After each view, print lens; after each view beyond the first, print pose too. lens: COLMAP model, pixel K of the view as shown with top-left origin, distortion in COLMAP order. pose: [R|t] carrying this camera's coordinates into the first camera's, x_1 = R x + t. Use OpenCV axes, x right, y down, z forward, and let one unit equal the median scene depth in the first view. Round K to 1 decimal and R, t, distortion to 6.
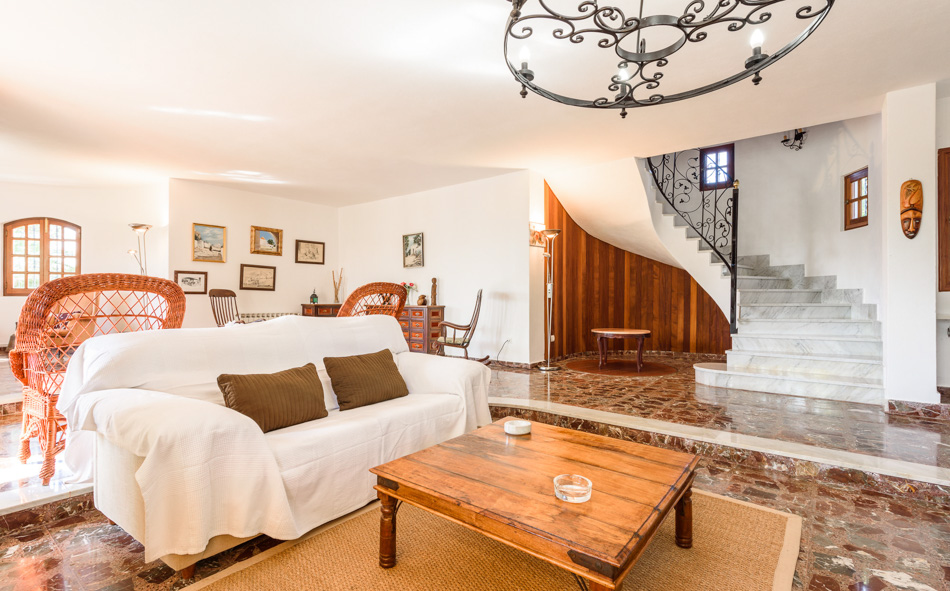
lens RADIAL K [[443.9, 0, 476.1], [0, 443.9, 294.6], [0, 0, 1]] dist [0.002607, -0.000236]
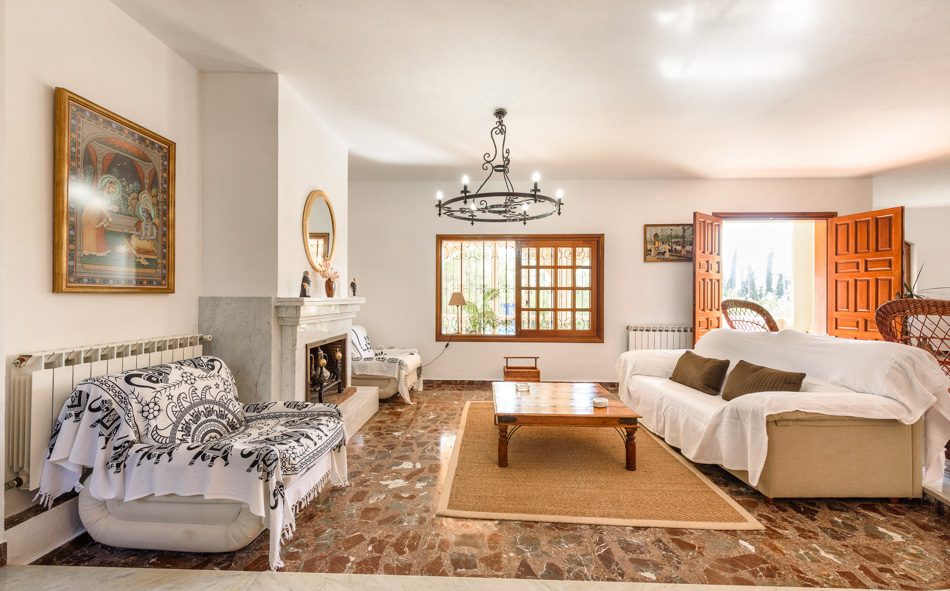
lens RADIAL K [[379.2, 0, 479.6], [0, 379.2, 298.6], [0, 0, 1]] dist [0.002754, -0.000267]
pose [[-0.799571, -0.005242, -0.600548, 0.360544], [-0.001506, 0.999976, -0.006724, -0.012430], [0.600569, -0.004472, -0.799560, 0.540852]]
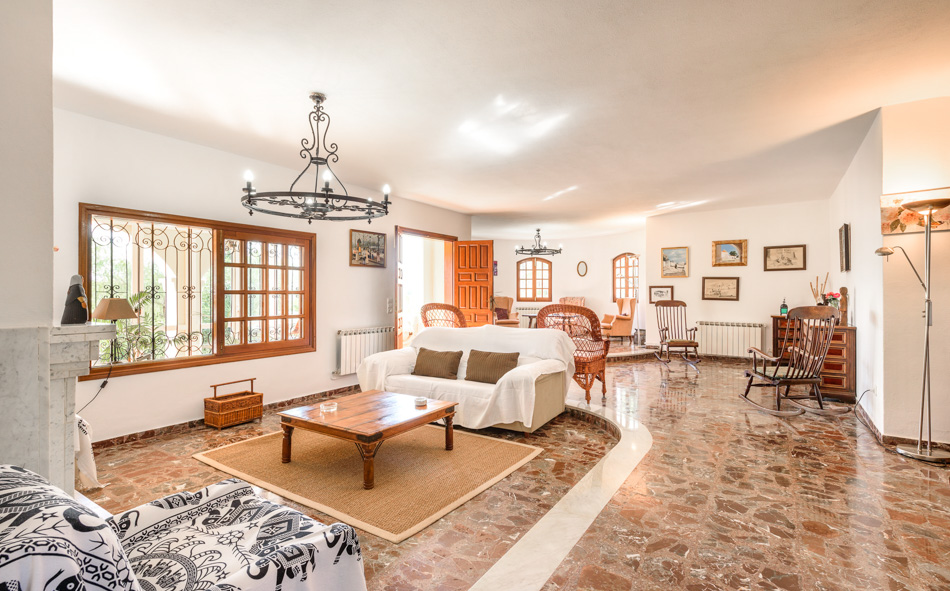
lens RADIAL K [[443.9, 0, 476.1], [0, 443.9, 294.6], [0, 0, 1]] dist [0.002607, -0.000236]
pose [[0.093186, -0.001243, -0.995648, 0.536903], [0.009714, 0.999953, -0.000340, -0.029592], [0.995601, -0.009640, 0.093194, 0.322076]]
